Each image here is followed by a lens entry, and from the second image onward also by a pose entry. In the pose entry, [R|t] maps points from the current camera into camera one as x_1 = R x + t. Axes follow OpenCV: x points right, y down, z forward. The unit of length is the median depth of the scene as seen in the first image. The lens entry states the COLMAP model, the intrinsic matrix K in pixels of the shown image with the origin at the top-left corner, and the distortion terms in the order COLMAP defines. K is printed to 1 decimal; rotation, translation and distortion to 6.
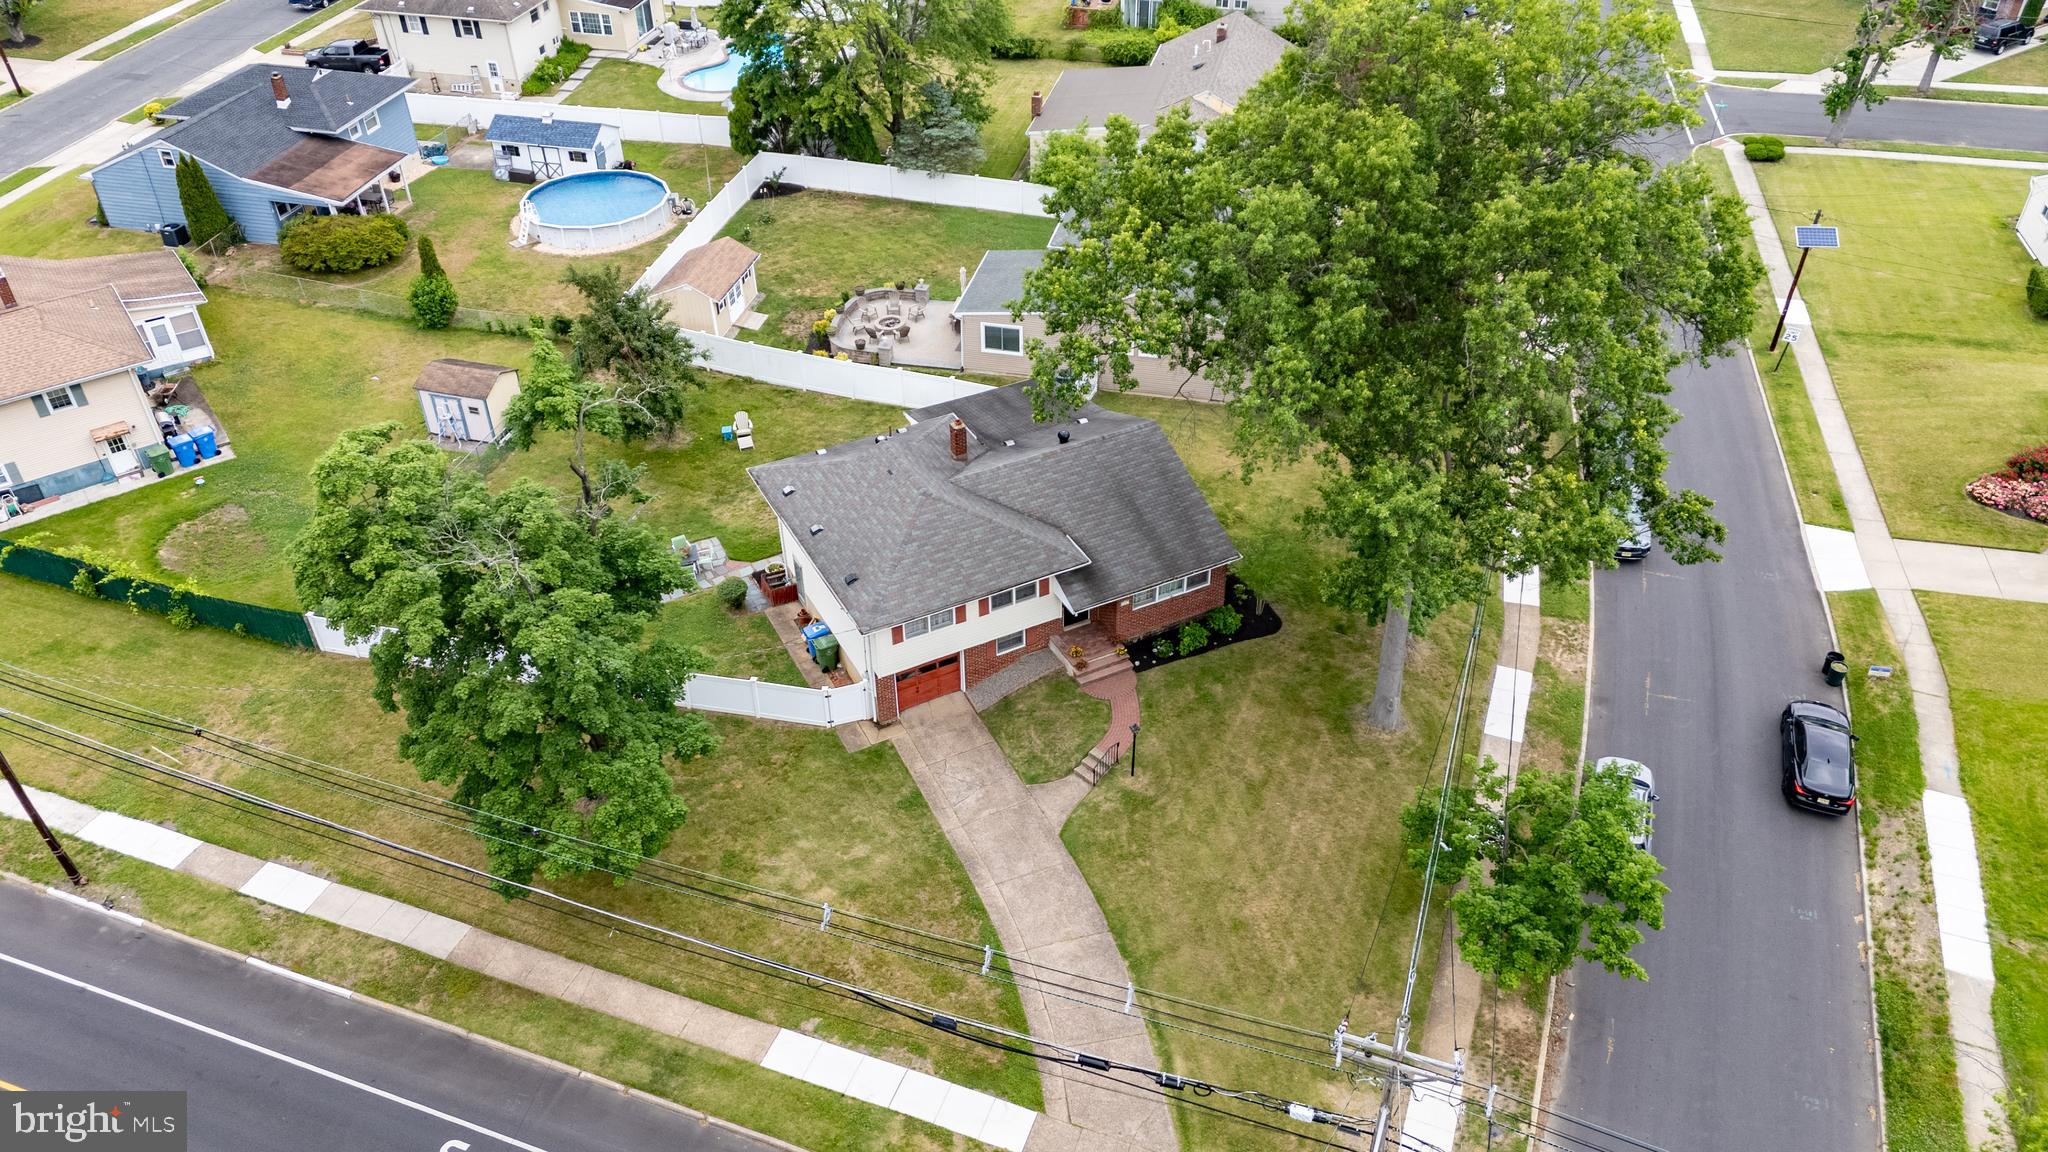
lens RADIAL K [[1506.2, 0, 1022.5], [0, 1506.2, 576.9], [0, 0, 1]] dist [0.070448, -0.061852]
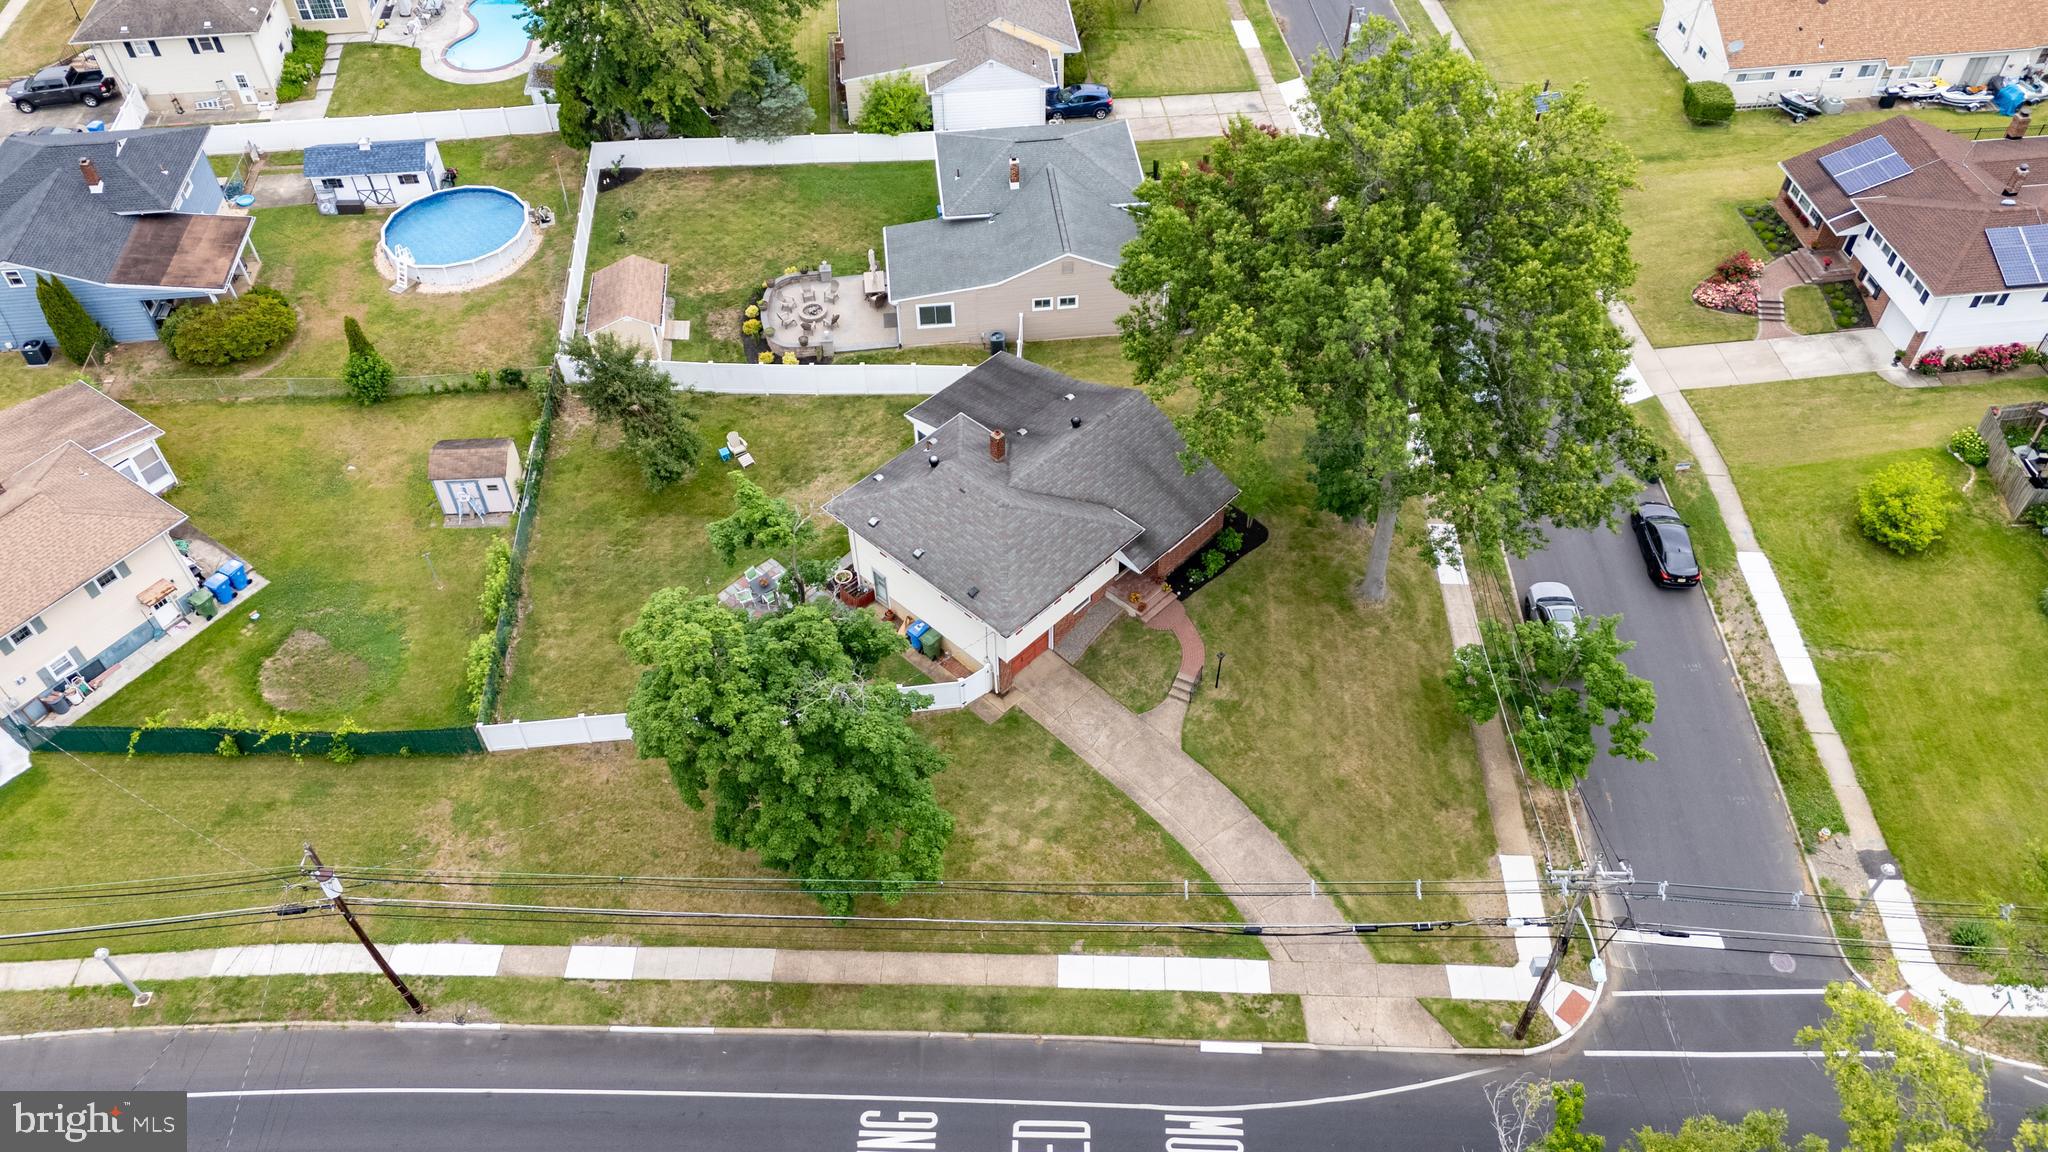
lens RADIAL K [[1506.2, 0, 1022.5], [0, 1506.2, 576.9], [0, 0, 1]] dist [0.070448, -0.061852]
pose [[0.945922, -0.238620, 0.219754, -0.311578], [0.200038, 0.962369, 0.183933, -0.207109], [-0.255375, -0.130028, 0.958059, -0.157396]]
